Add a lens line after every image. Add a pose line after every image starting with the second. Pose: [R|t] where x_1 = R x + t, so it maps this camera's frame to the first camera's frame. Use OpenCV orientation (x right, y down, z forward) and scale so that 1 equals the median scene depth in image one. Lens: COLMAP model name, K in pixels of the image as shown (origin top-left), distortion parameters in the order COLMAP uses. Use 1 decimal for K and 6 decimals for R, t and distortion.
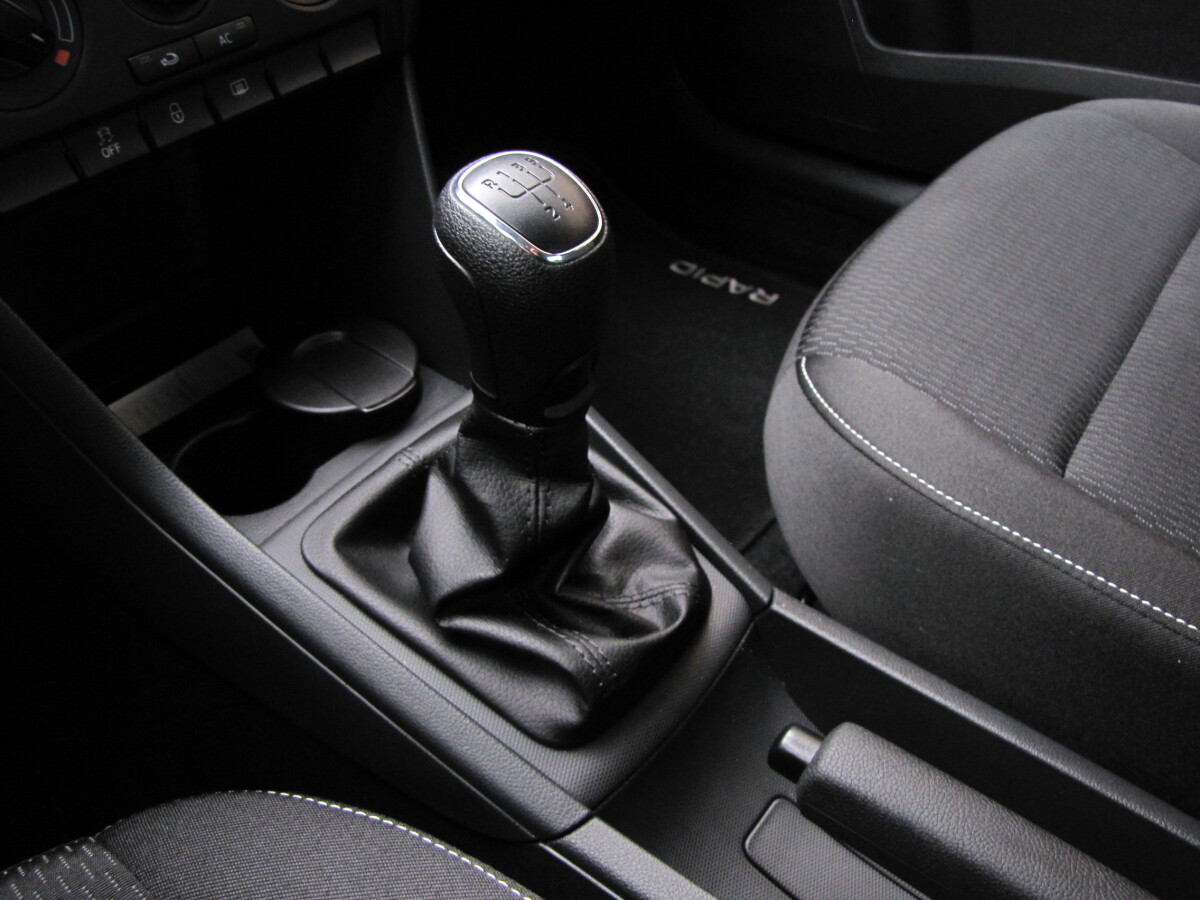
lens RADIAL K [[969.0, 0, 600.0], [0, 969.0, 450.0], [0, 0, 1]] dist [-0.163812, -0.000470]
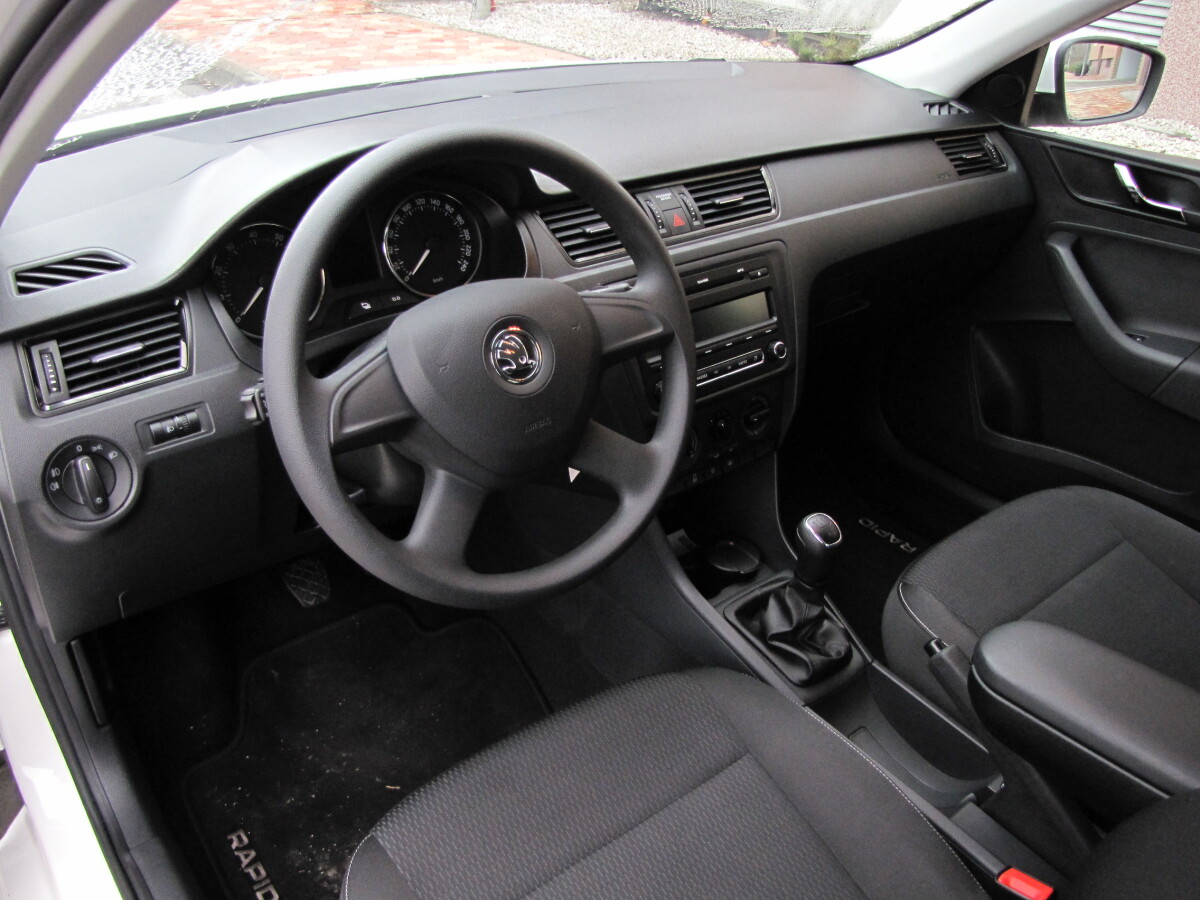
lens RADIAL K [[969.0, 0, 600.0], [0, 969.0, 450.0], [0, 0, 1]] dist [-0.163812, -0.000470]
pose [[0.966005, 0.172020, -0.192988, -0.179517], [-0.204396, 0.965269, -0.162718, 0.171907], [0.158295, 0.196632, 0.967615, -2.073082]]
